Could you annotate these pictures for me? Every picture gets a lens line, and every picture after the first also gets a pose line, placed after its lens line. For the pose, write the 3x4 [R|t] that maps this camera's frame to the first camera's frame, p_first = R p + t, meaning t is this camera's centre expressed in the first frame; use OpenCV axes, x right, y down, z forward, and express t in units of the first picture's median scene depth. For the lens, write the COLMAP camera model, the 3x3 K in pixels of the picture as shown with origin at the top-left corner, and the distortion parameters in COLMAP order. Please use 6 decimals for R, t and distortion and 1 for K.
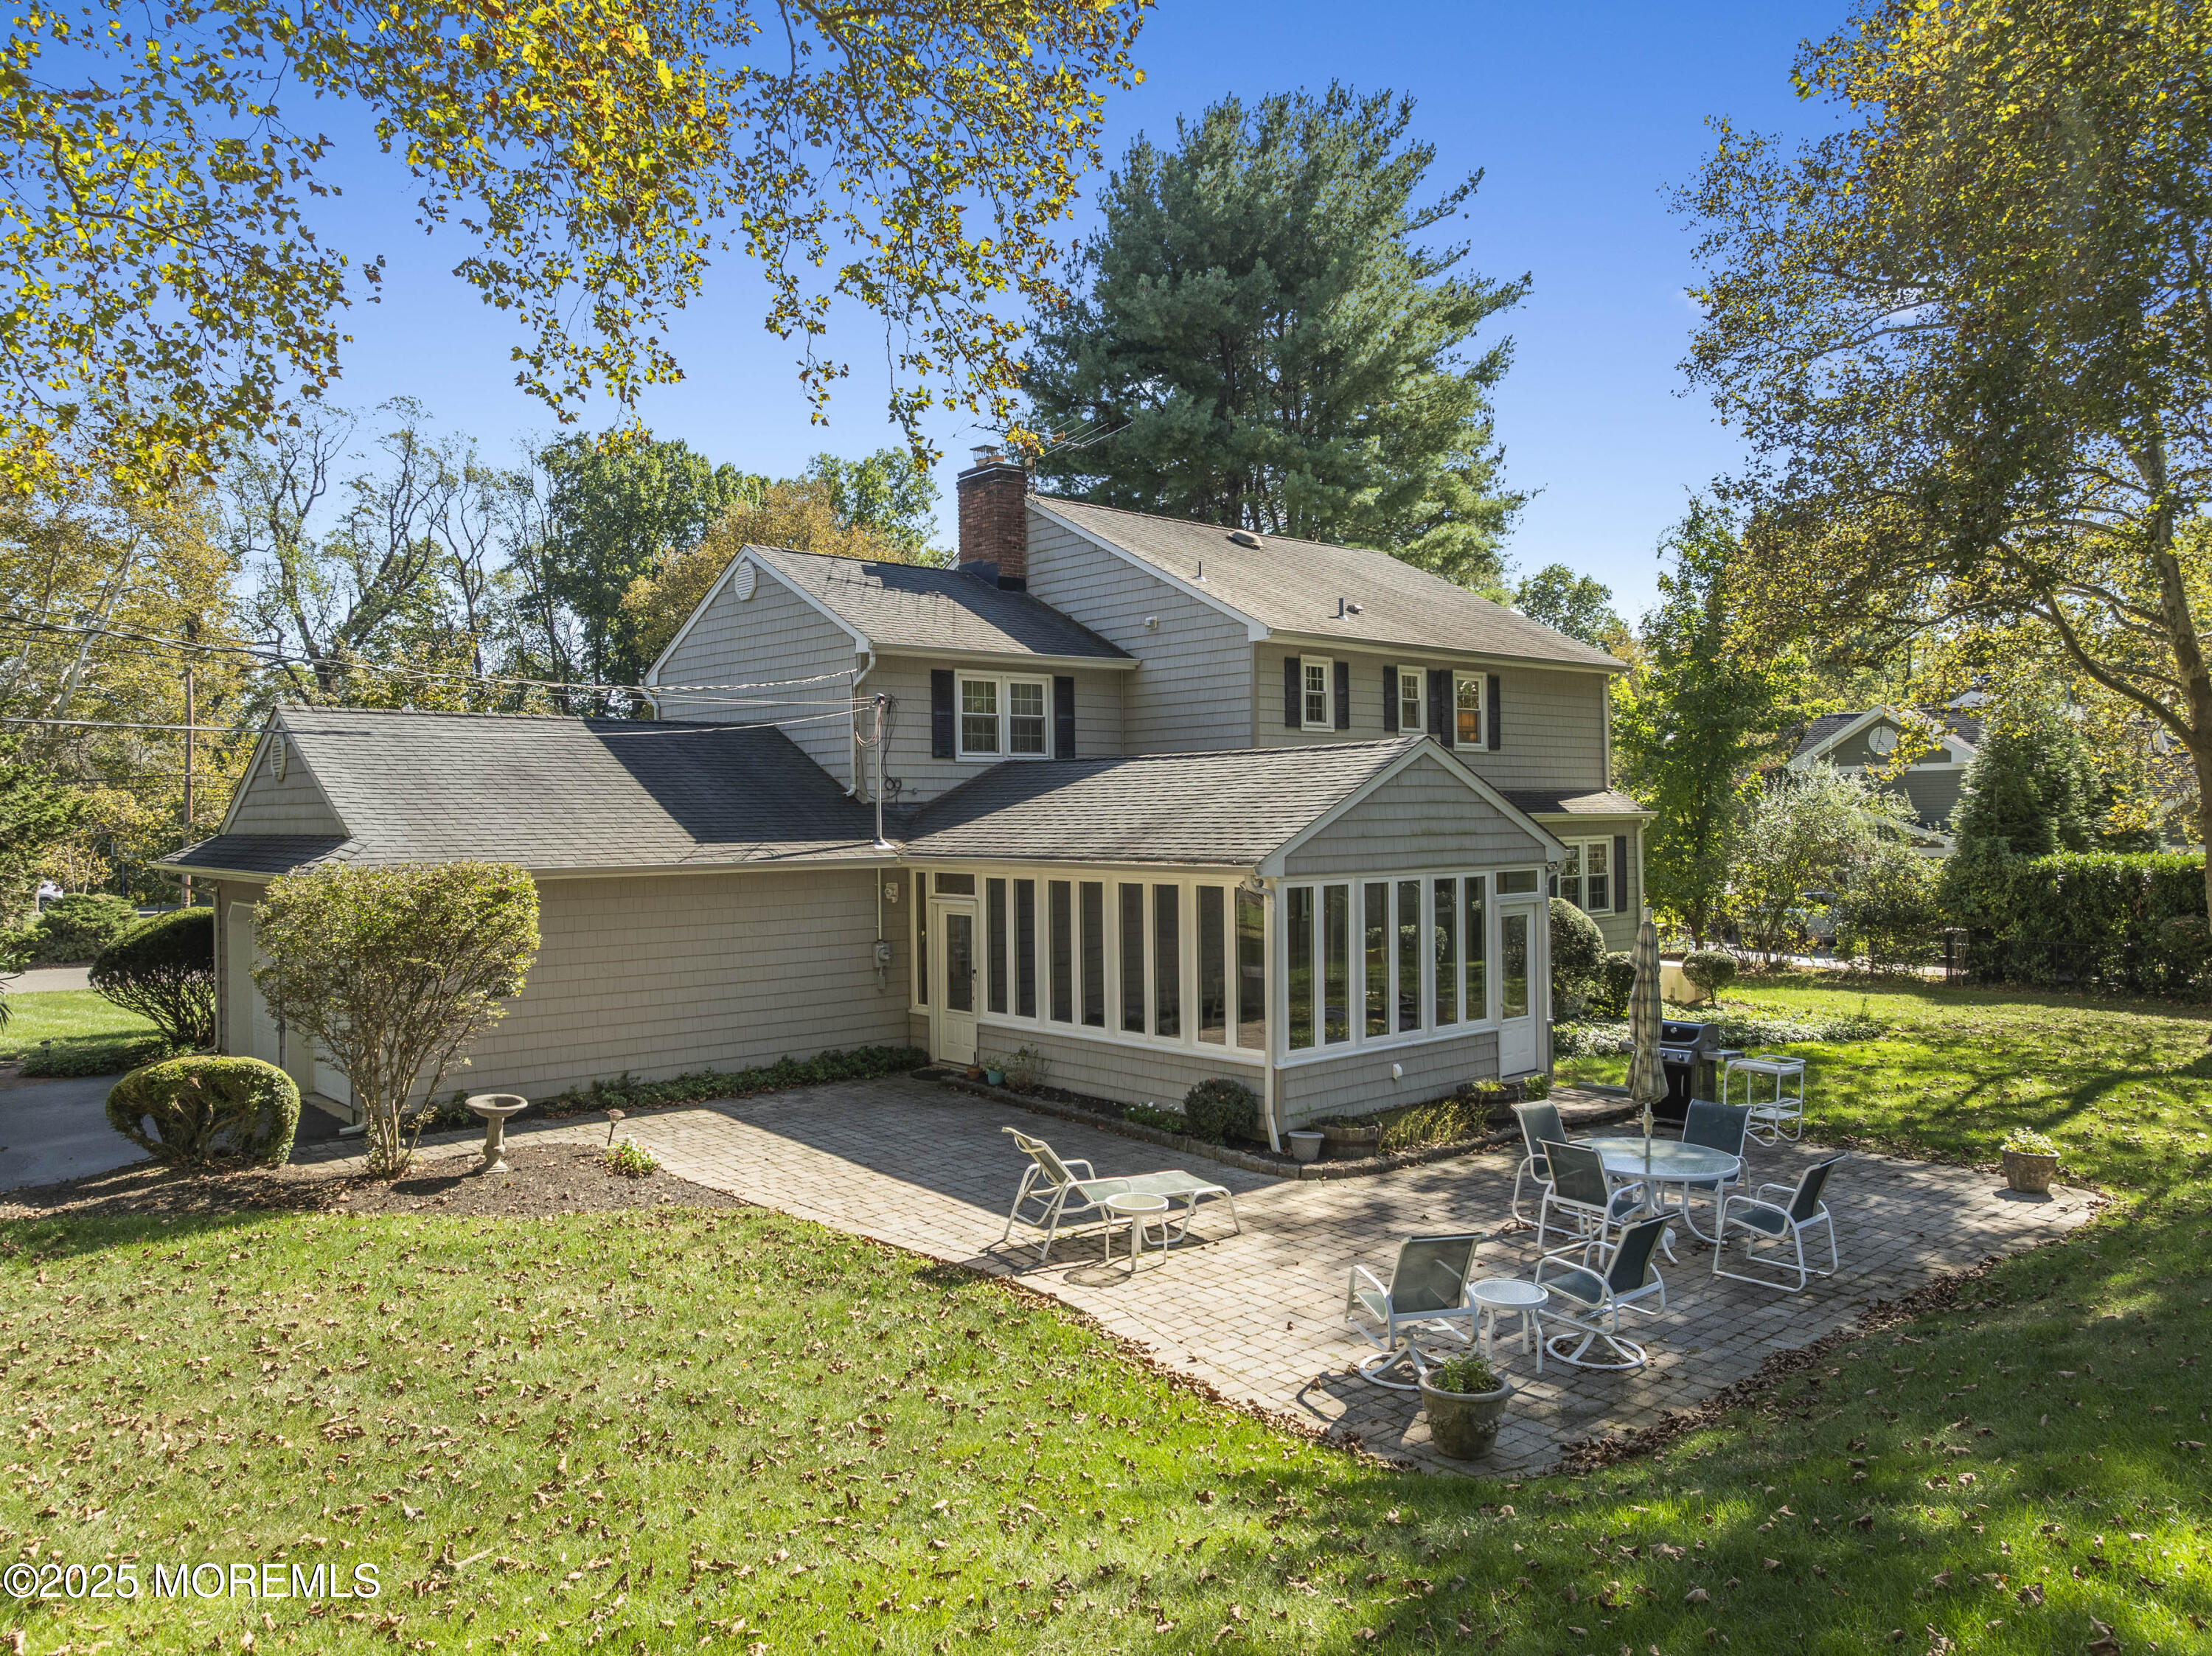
lens RADIAL K [[1571.9, 0, 1112.0], [0, 1571.9, 821.3], [0, 0, 1]] dist [-0.038251, 0.005038]
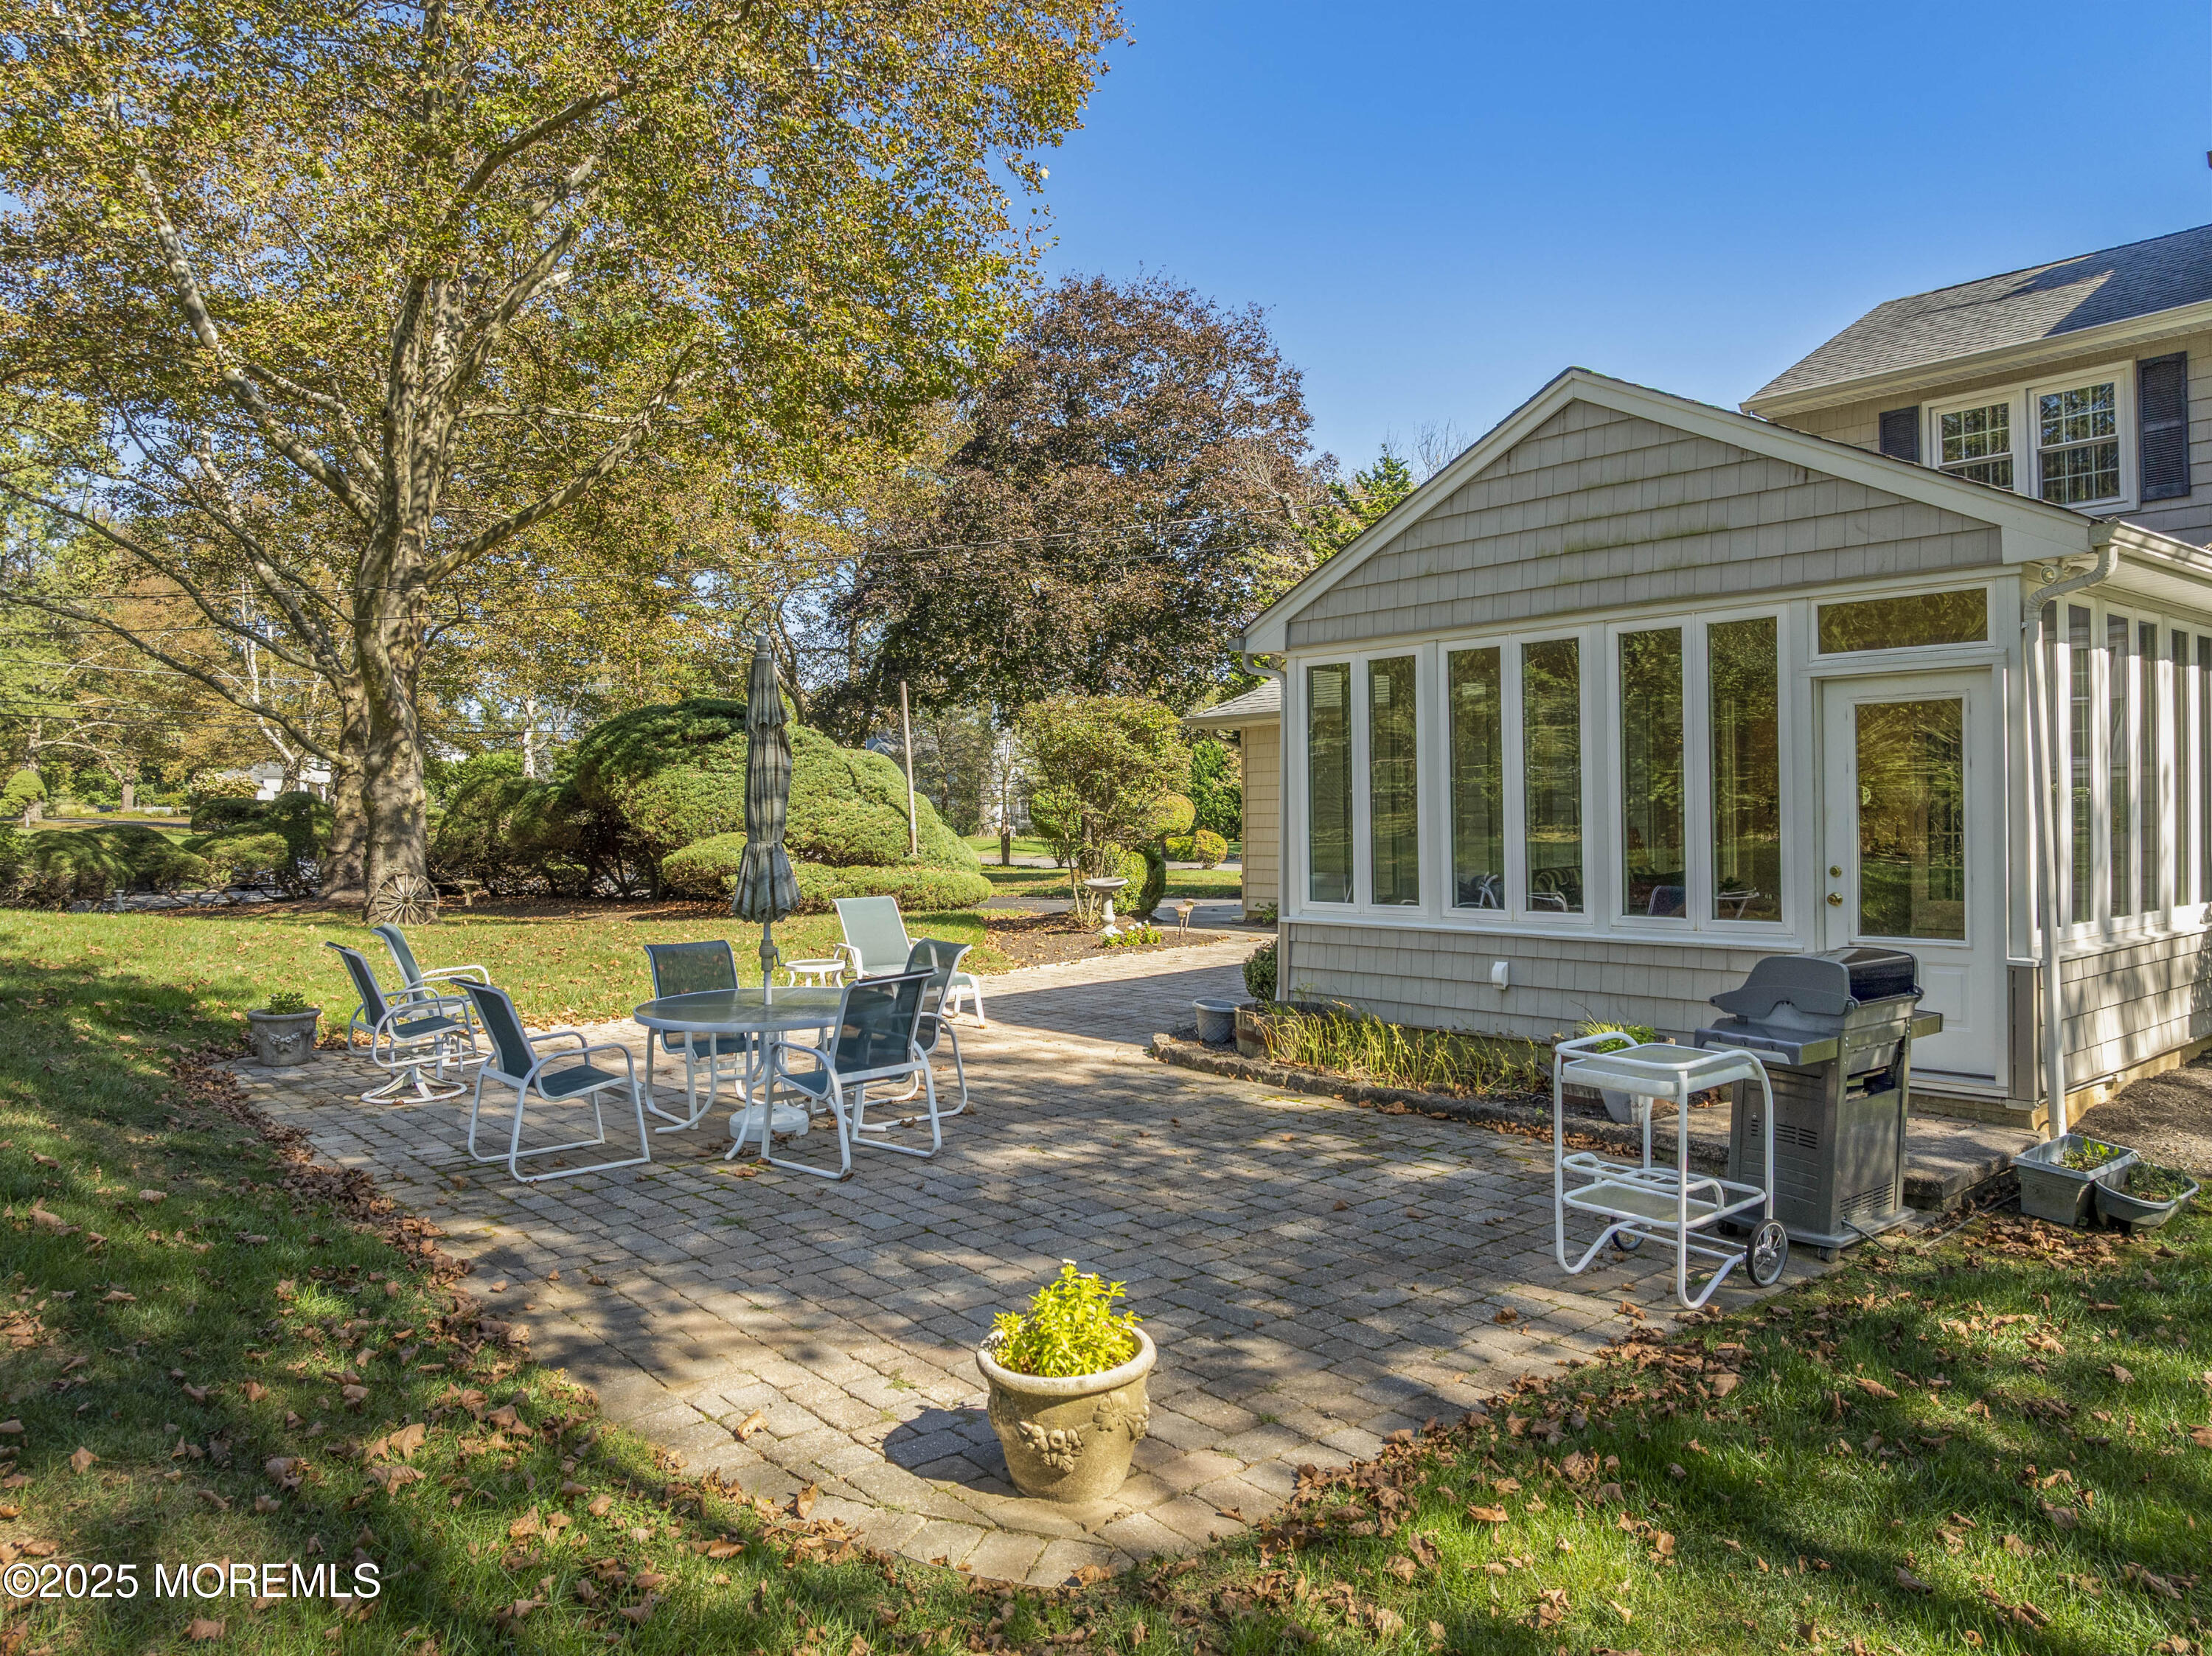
lens RADIAL K [[1571.9, 0, 1100.4], [0, 1571.9, 818.2], [0, 0, 1]] dist [-0.038251, 0.005038]
pose [[-0.025998, 0.011611, -0.999595, 0.559277], [0.004757, 0.999923, 0.011492, 0.070256], [0.999651, -0.004456, -0.026051, 0.642326]]
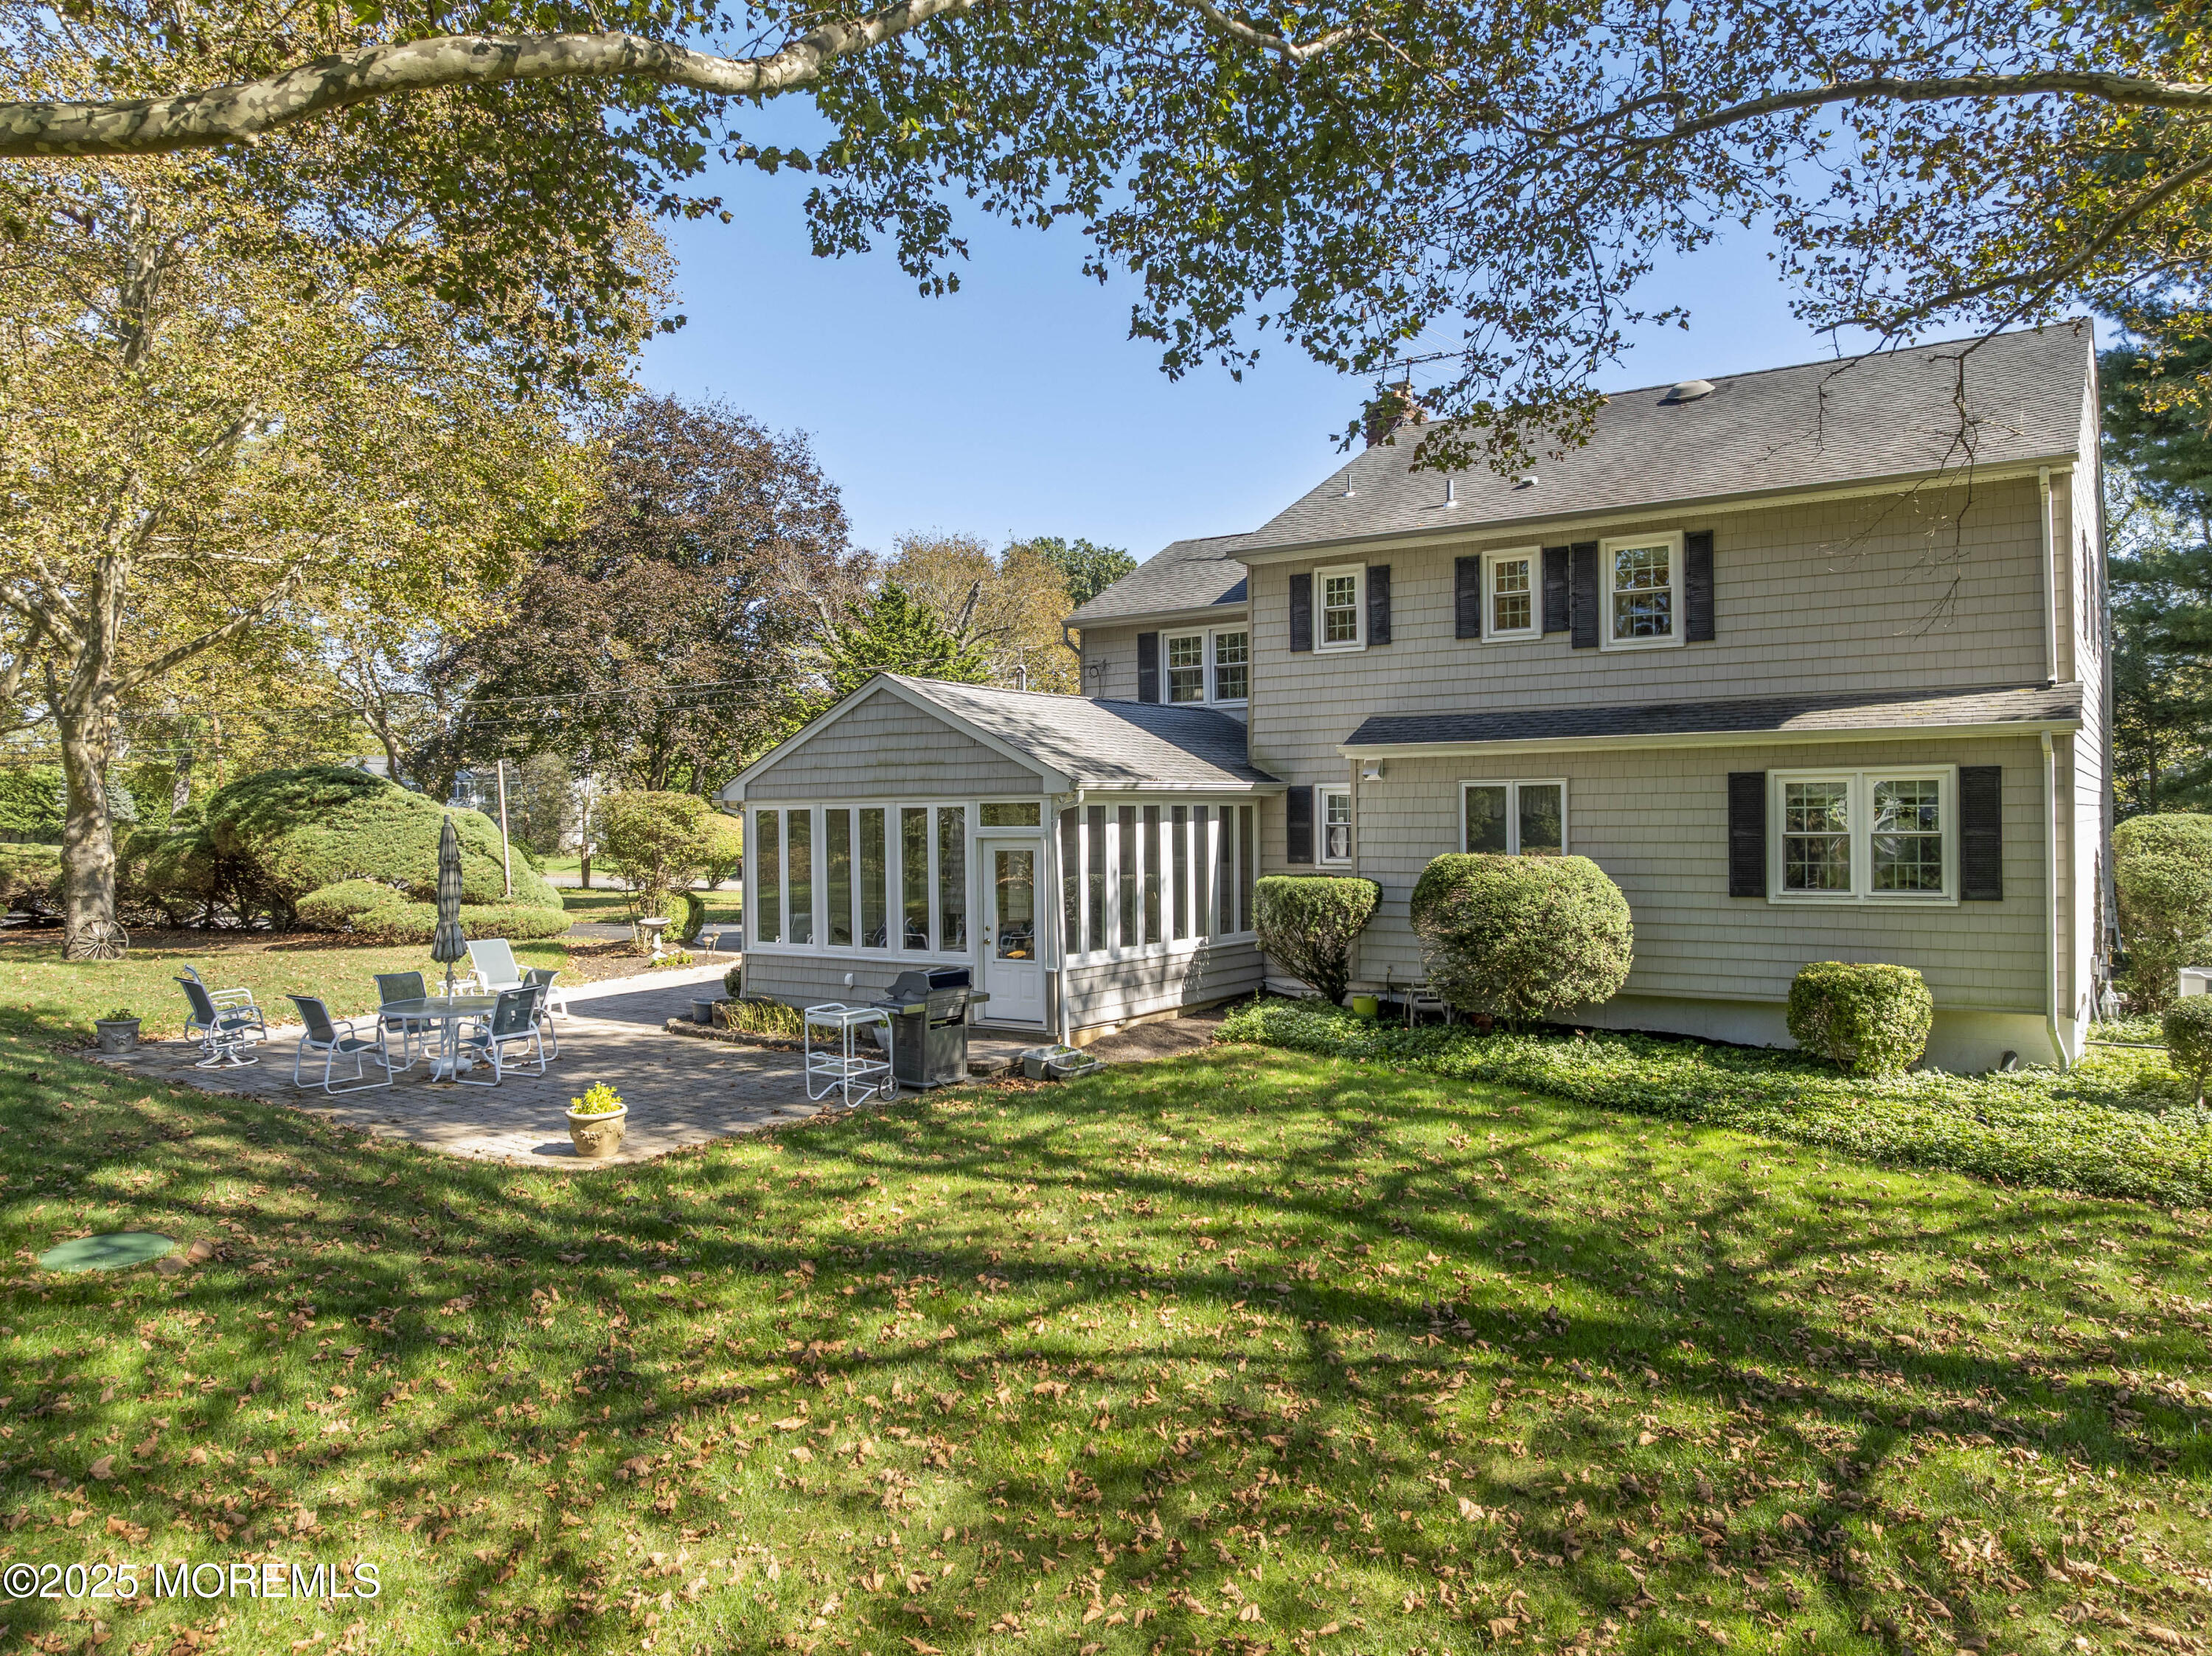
lens RADIAL K [[1571.9, 0, 1105.8], [0, 1571.9, 818.1], [0, 0, 1]] dist [-0.038251, 0.005038]
pose [[0.230985, 0.007445, -0.972929, 0.954690], [0.001464, 0.999967, 0.008000, 0.027476], [0.972956, -0.003272, 0.230967, 0.680976]]
